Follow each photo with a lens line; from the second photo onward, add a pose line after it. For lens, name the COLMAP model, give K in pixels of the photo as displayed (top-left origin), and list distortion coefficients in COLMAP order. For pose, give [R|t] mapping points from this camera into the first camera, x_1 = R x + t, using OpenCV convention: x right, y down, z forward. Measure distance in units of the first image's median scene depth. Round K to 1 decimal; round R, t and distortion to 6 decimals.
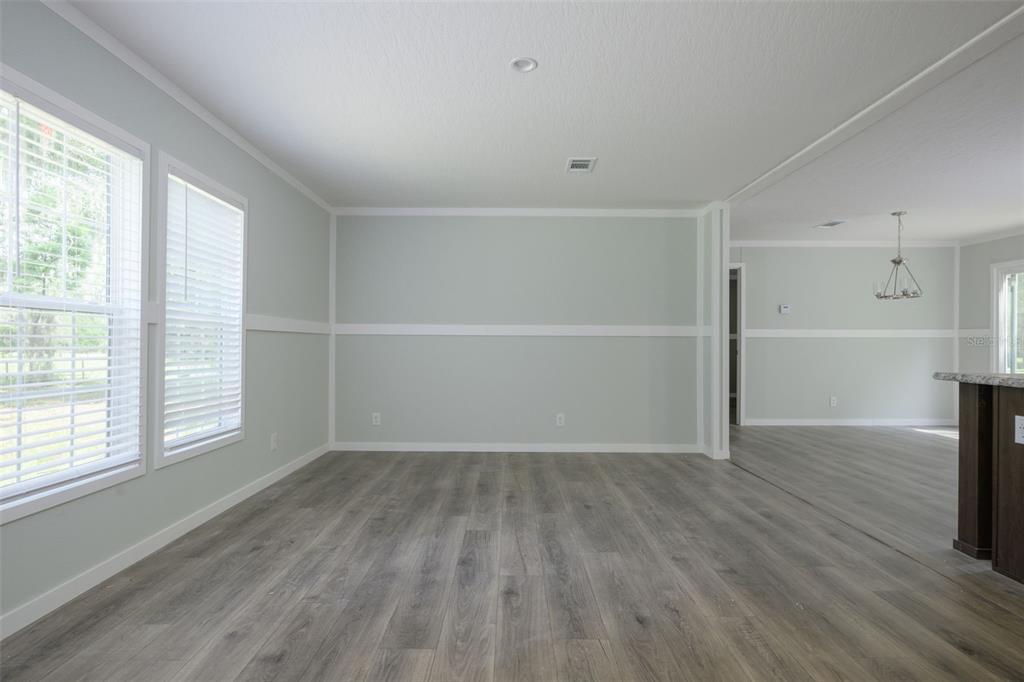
lens RADIAL K [[522.0, 0, 510.6], [0, 522.0, 344.8], [0, 0, 1]] dist [0.006187, -0.000013]
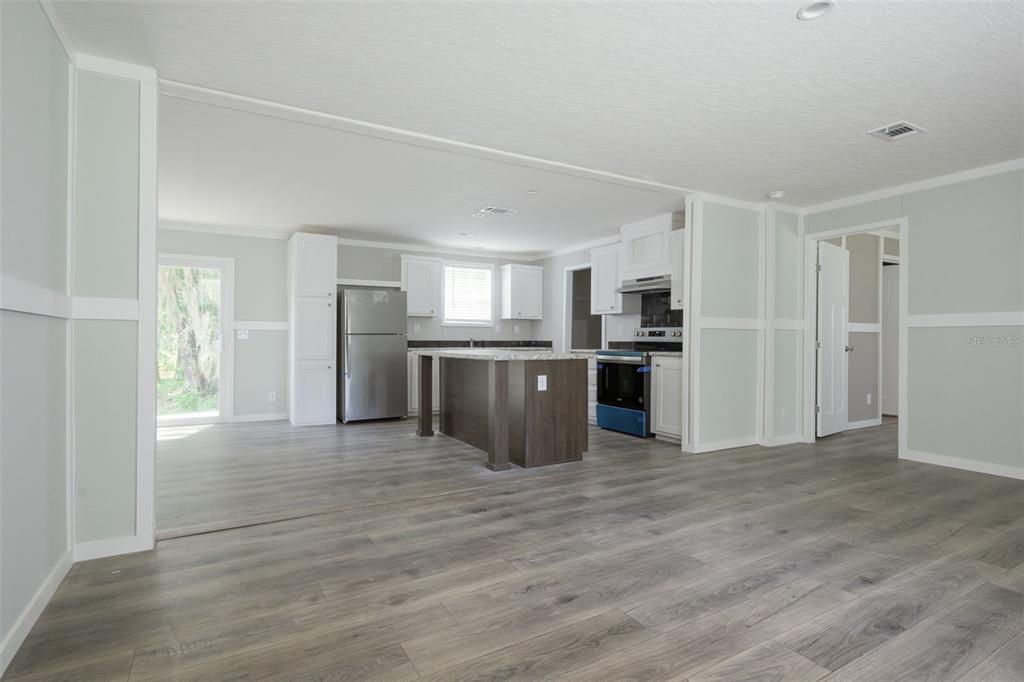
lens RADIAL K [[488.6, 0, 506.3], [0, 488.6, 341.4], [0, 0, 1]] dist [0.003498, 0.000514]
pose [[-0.478591, -0.009739, 0.877984, -0.416259], [-0.003855, 0.999952, 0.008990, 0.002422], [-0.878030, 0.000918, -0.478606, 1.736202]]
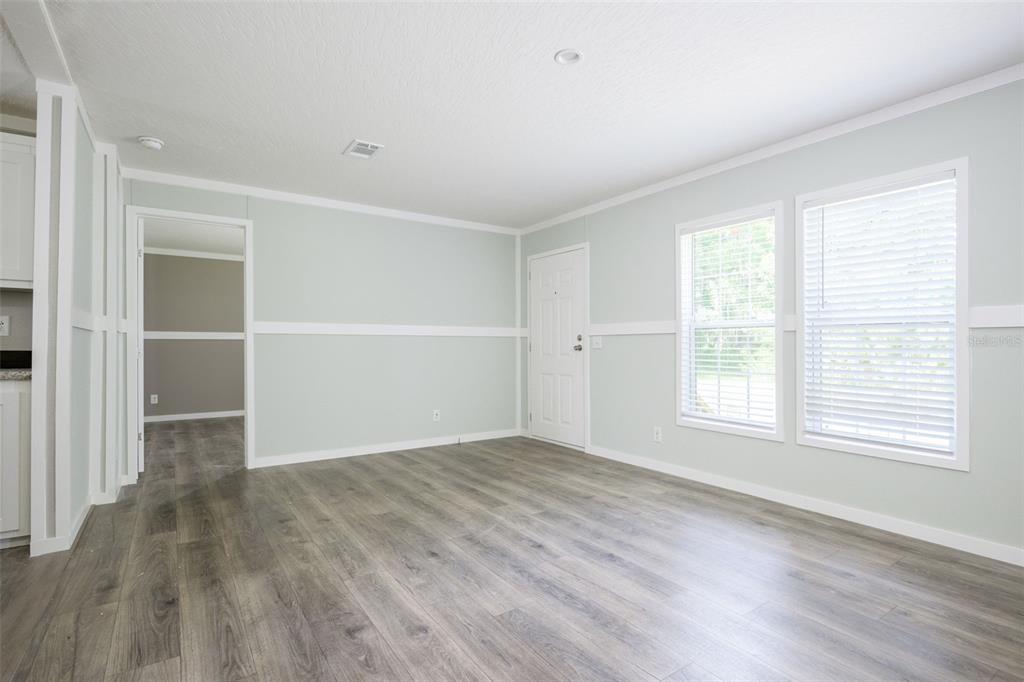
lens RADIAL K [[522.0, 0, 510.6], [0, 522.0, 344.8], [0, 0, 1]] dist [0.006187, -0.000013]
pose [[-0.835699, -0.008888, -0.549116, 0.616617], [-0.007750, 0.999960, -0.004391, 0.004463], [0.549133, 0.000586, -0.835735, 1.670779]]
